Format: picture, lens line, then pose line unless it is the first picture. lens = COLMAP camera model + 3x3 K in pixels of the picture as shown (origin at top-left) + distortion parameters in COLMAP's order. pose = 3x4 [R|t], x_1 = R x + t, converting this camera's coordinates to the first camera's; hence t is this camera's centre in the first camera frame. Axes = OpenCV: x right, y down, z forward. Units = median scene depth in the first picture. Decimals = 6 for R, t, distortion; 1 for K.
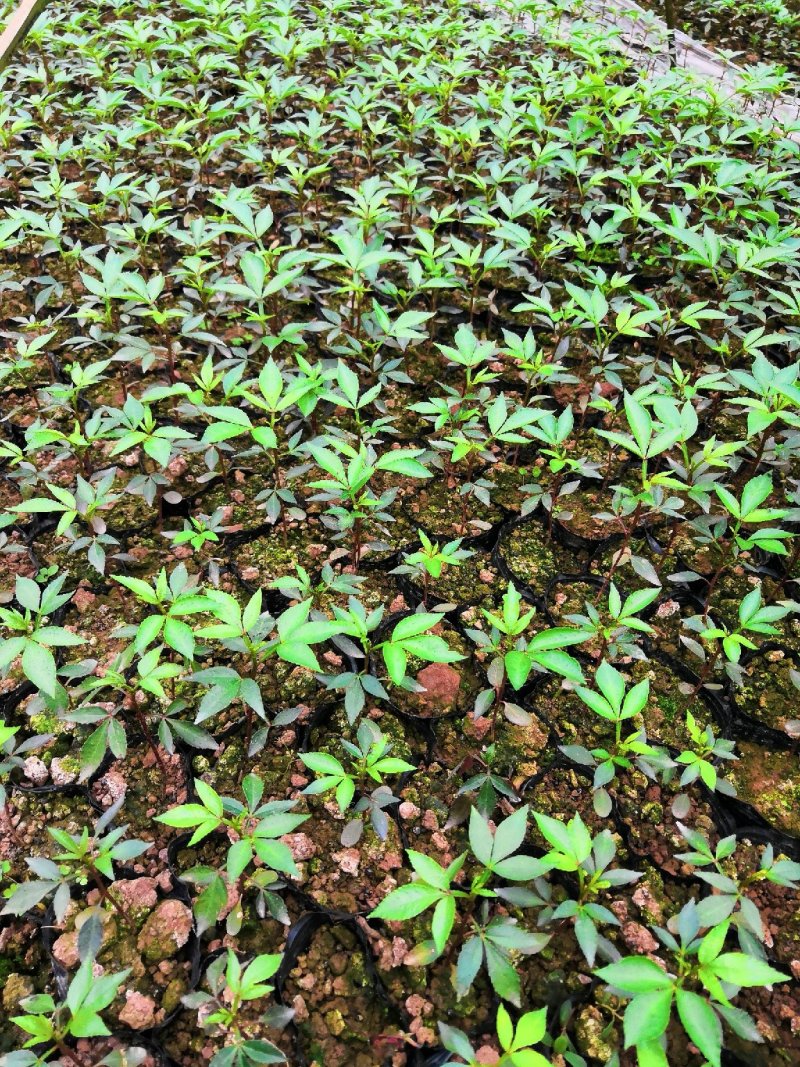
lens RADIAL K [[850.3, 0, 423.3], [0, 850.3, 531.9], [0, 0, 1]] dist [-0.051110, 0.090539]
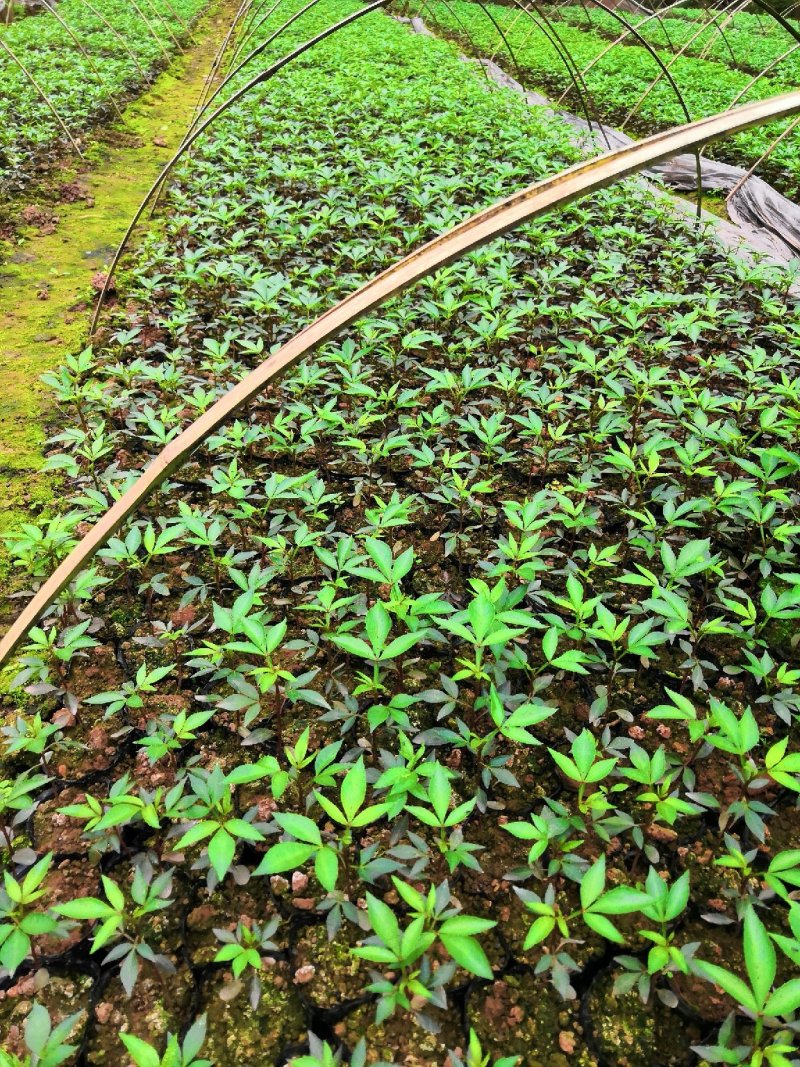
lens RADIAL K [[850.3, 0, 423.3], [0, 850.3, 531.9], [0, 0, 1]] dist [-0.051110, 0.090539]
pose [[0.963436, 0.137401, -0.230024, 0.058787], [-0.177848, 0.970048, -0.165458, -0.267298], [0.200400, 0.200318, 0.959016, 0.060953]]
